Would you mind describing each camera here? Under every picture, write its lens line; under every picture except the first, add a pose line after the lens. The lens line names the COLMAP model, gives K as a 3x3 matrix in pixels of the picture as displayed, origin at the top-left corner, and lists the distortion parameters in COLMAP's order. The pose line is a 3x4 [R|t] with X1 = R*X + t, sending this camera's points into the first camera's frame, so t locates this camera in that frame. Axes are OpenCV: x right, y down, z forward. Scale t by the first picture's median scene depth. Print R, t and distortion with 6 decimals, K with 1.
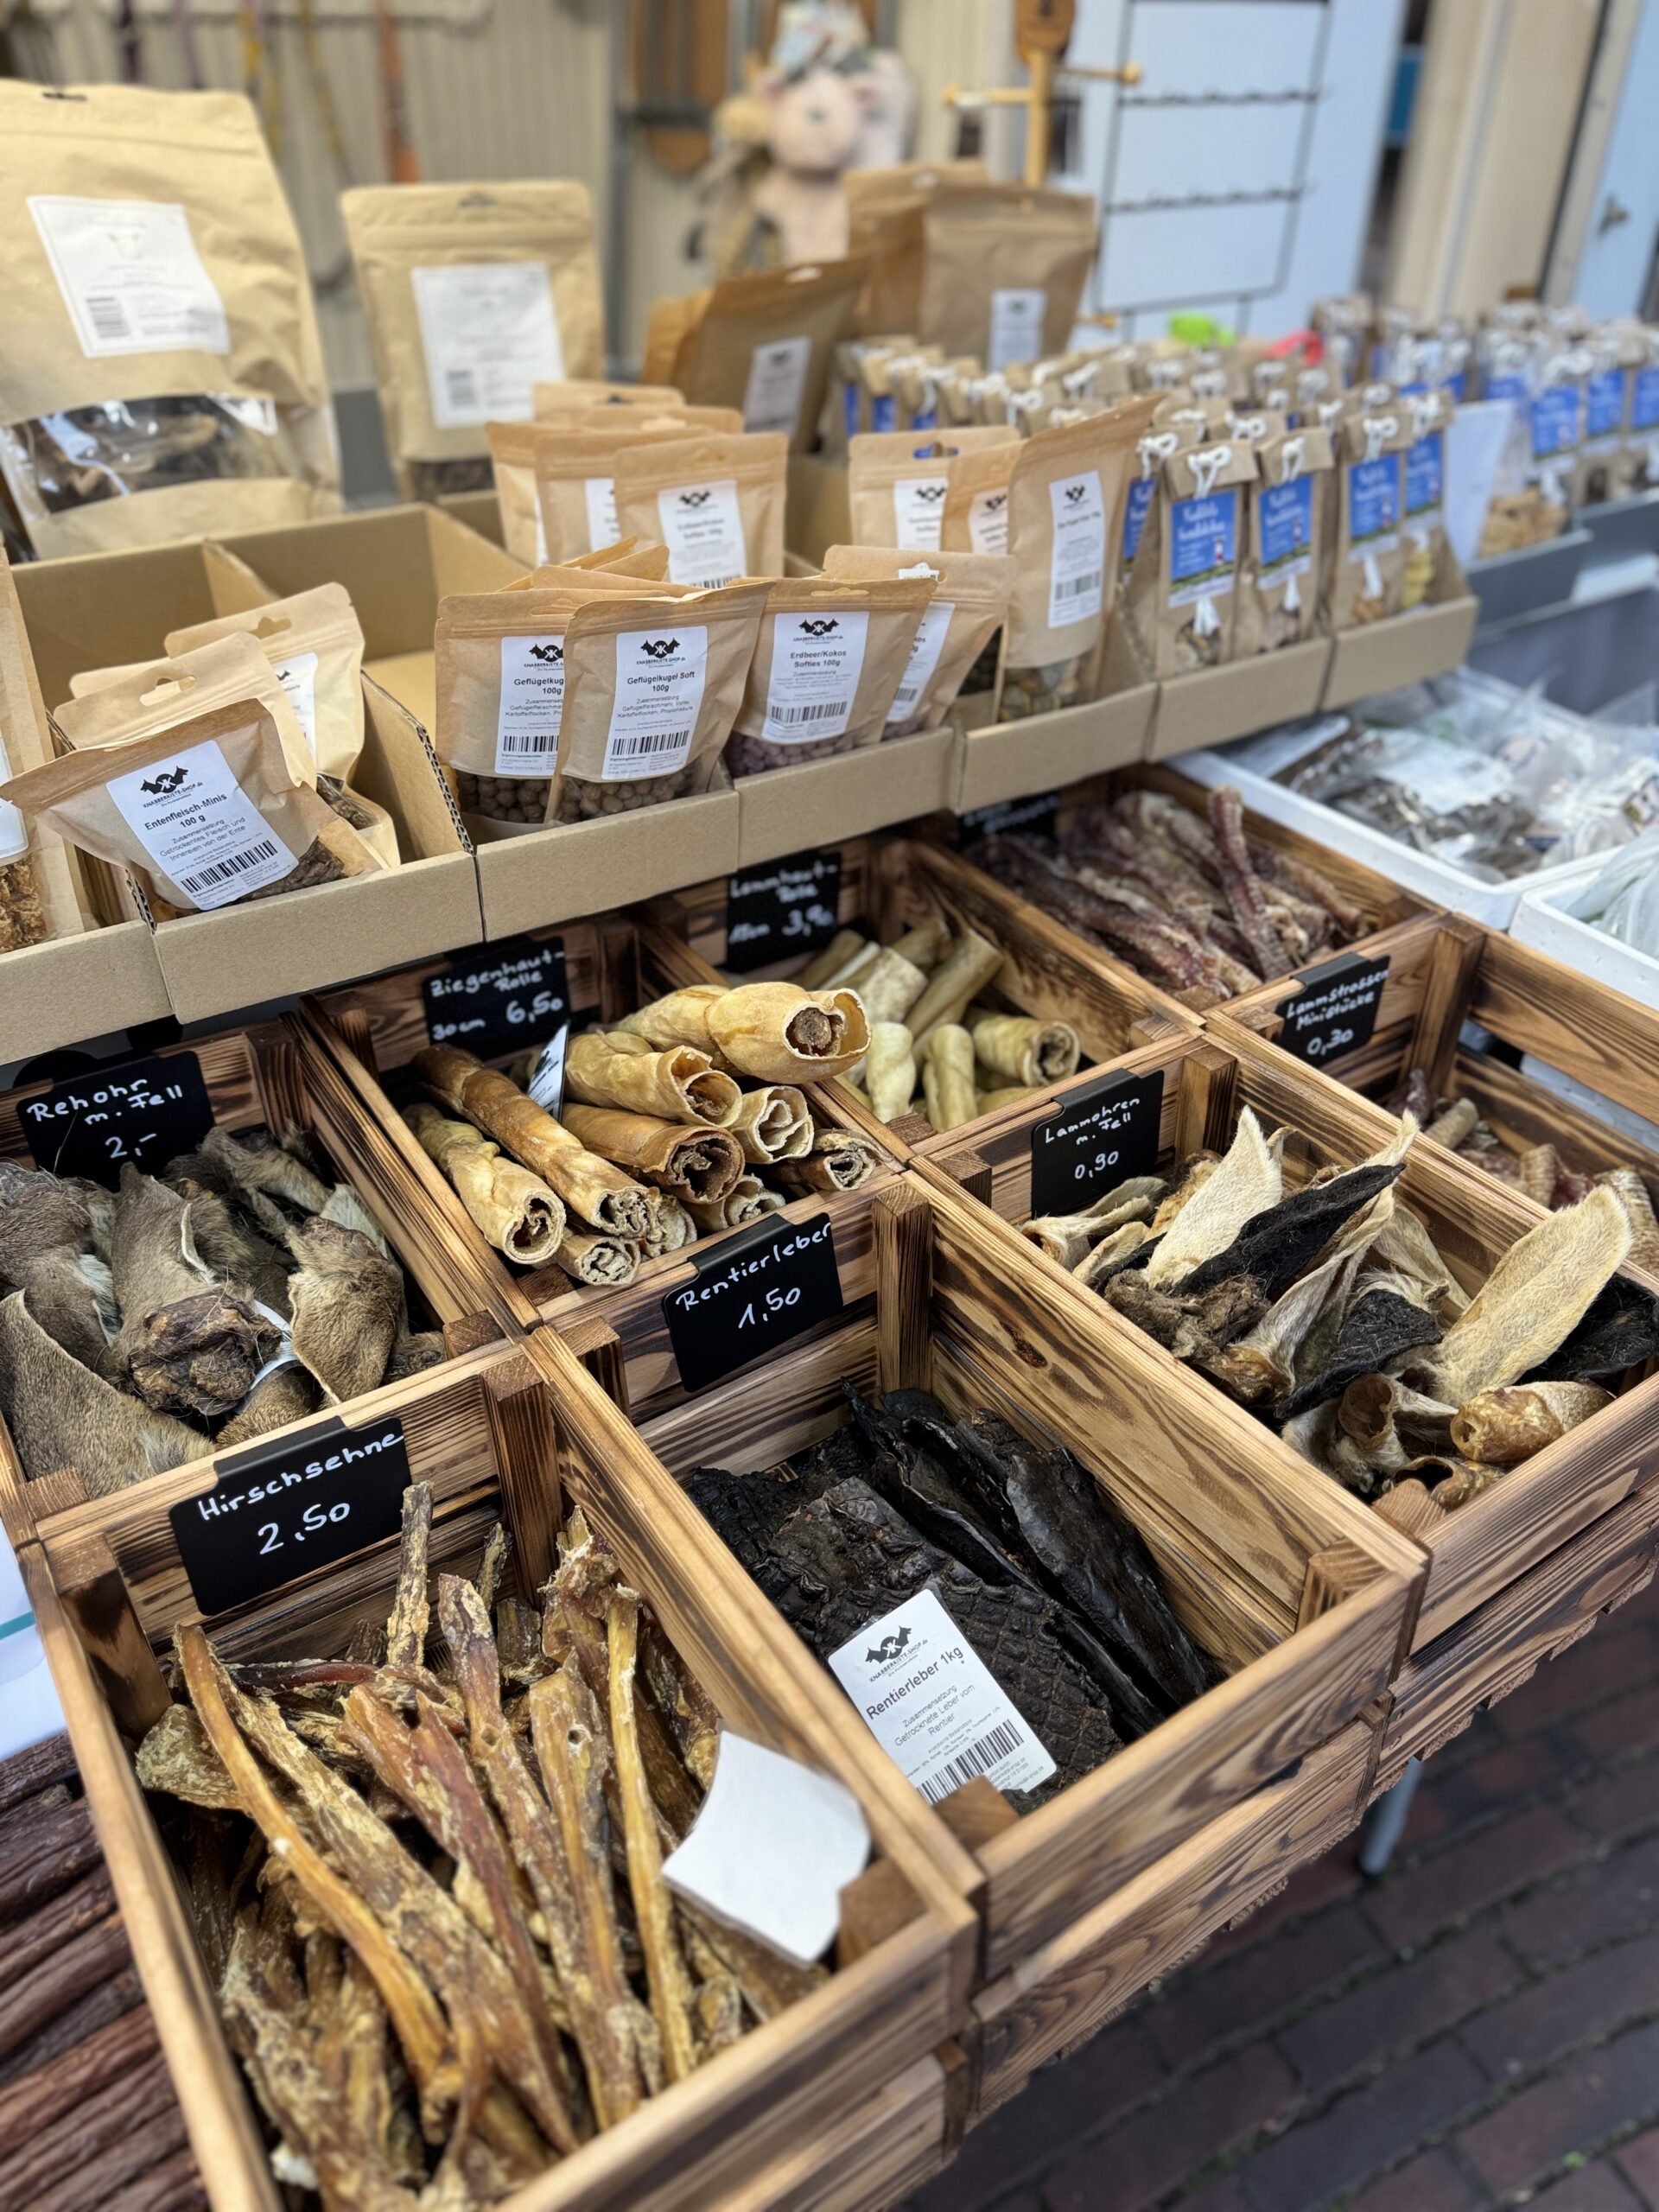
lens RADIAL K [[1556.0, 0, 898.5], [0, 1556.0, 1127.6], [0, 0, 1]] dist [0.112399, -0.154805]
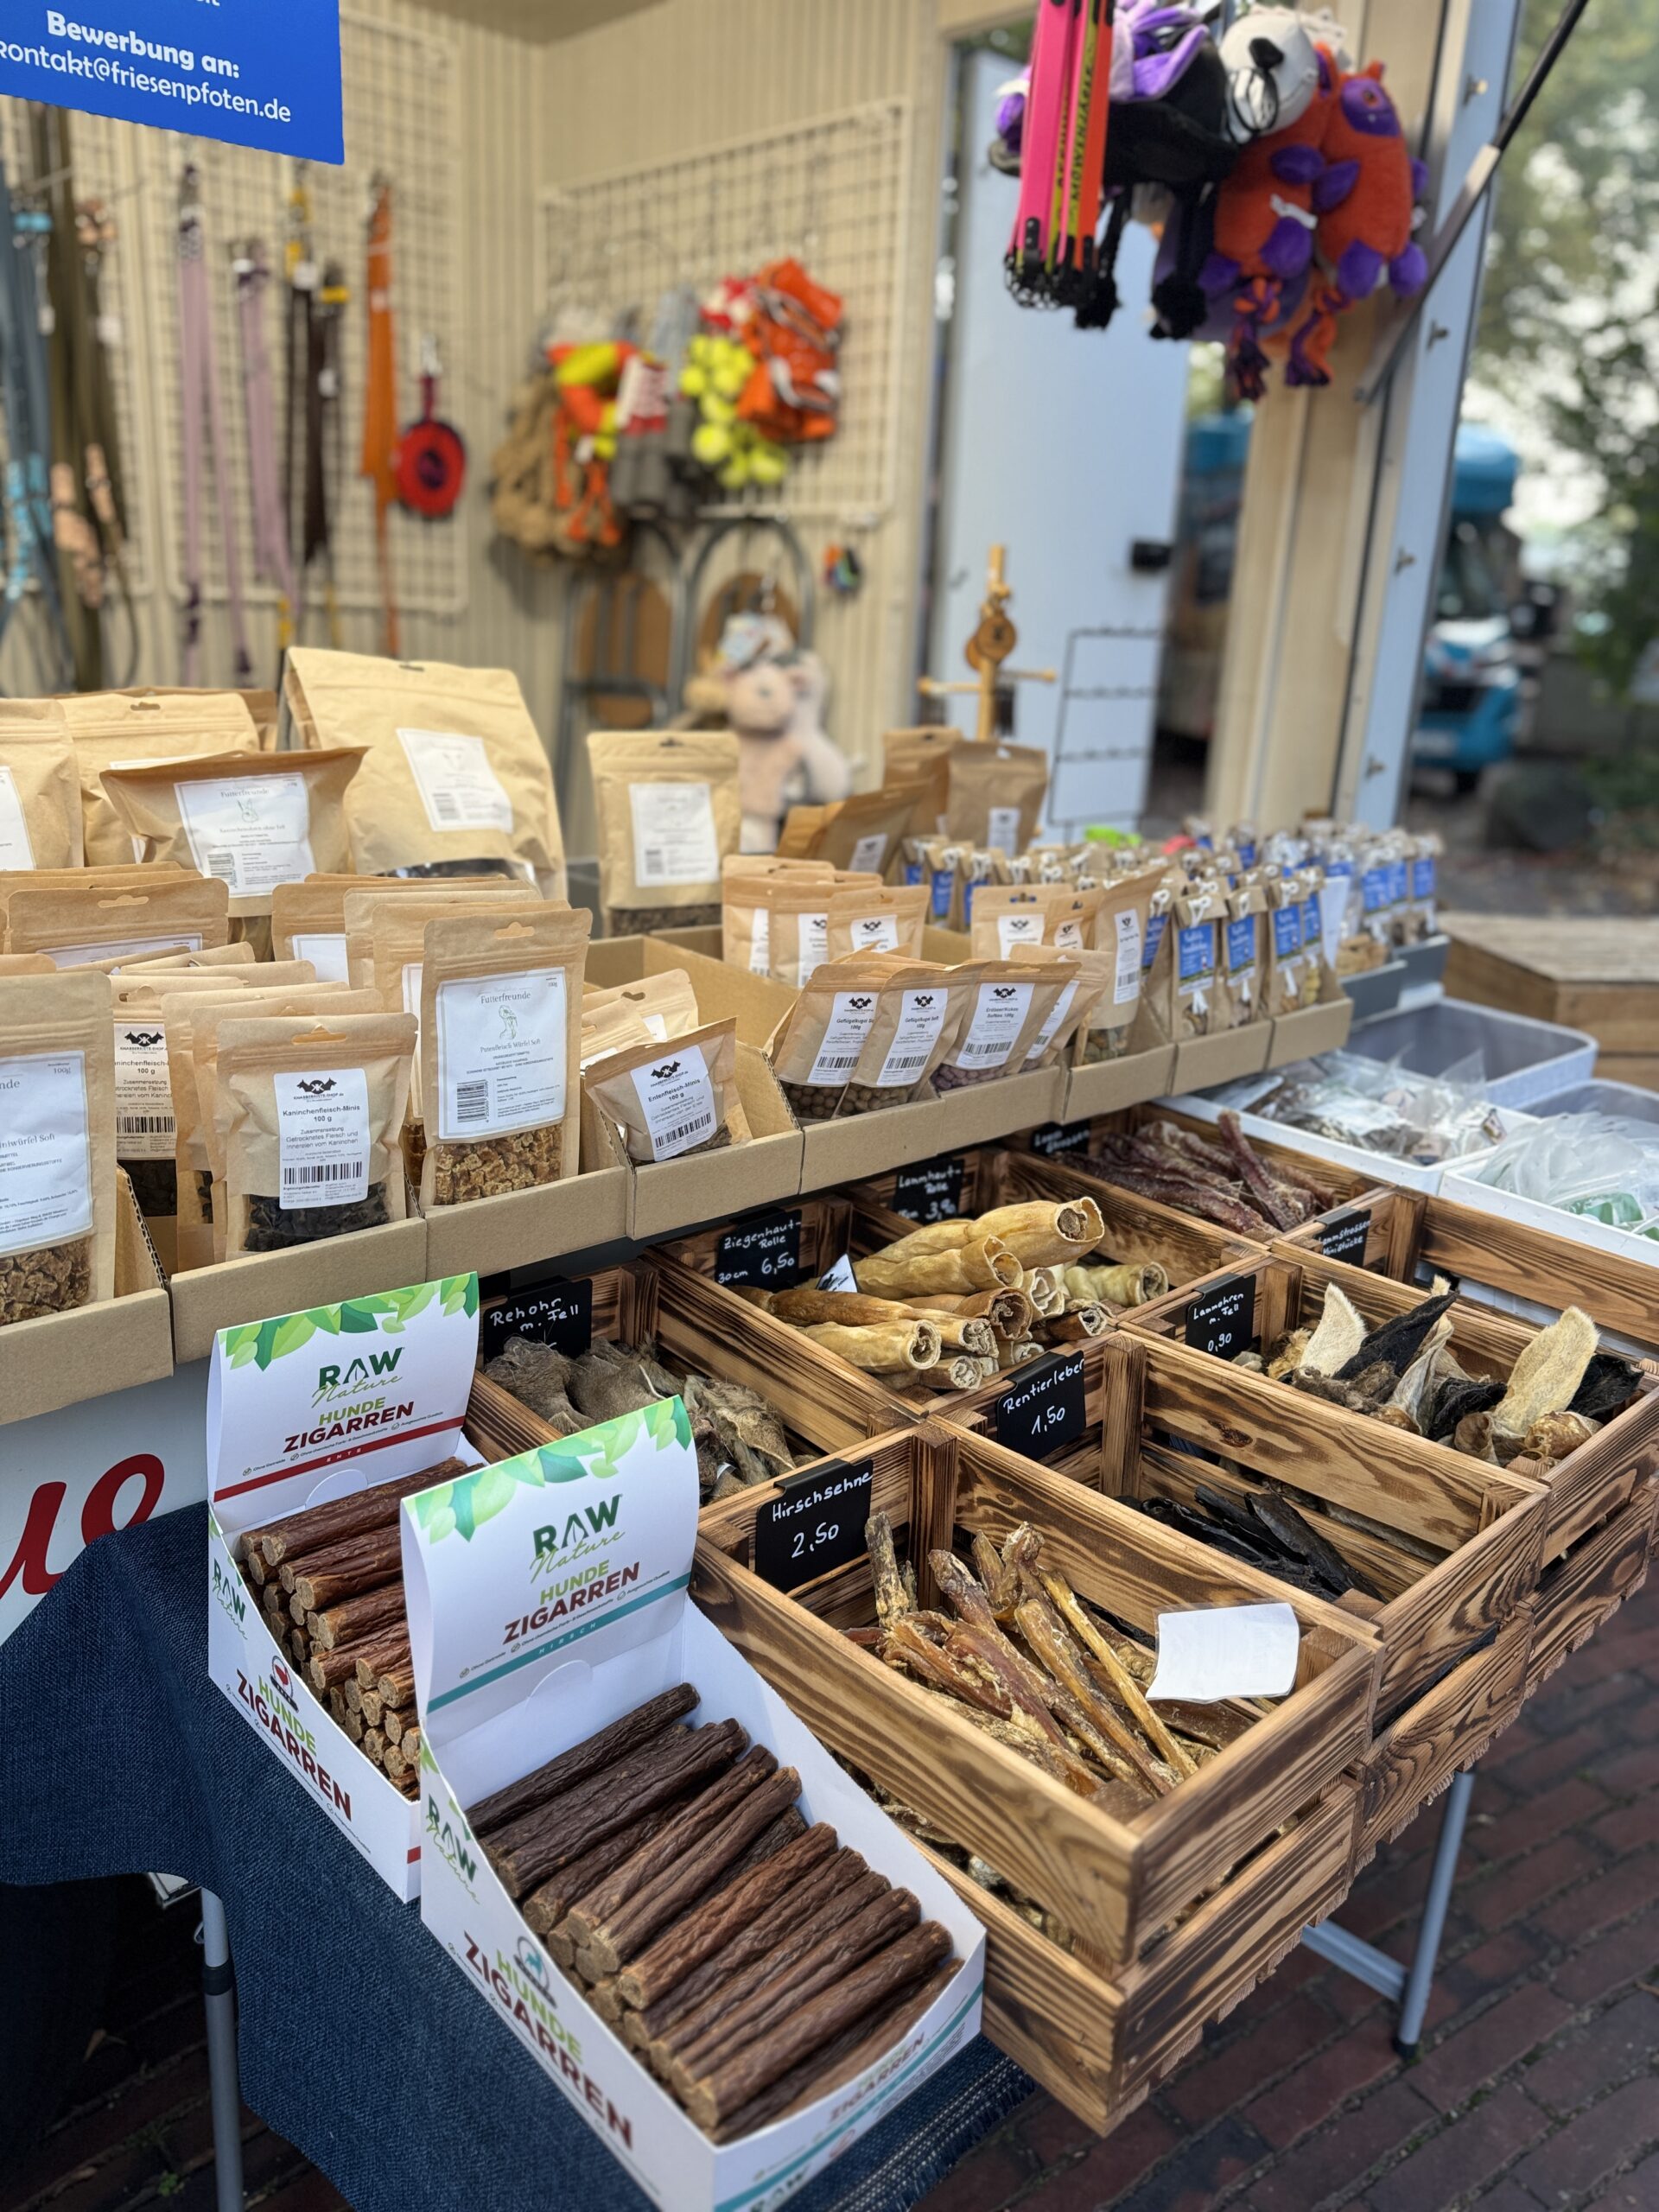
lens RADIAL K [[1603.9, 0, 864.2], [0, 1603.9, 1100.5], [0, 0, 1]] dist [0.075895, -0.083569]
pose [[0.986735, -0.009036, 0.162085, -0.382073], [0.058977, 0.950182, -0.306066, 0.218794], [-0.151244, 0.311565, 0.938111, -0.358166]]
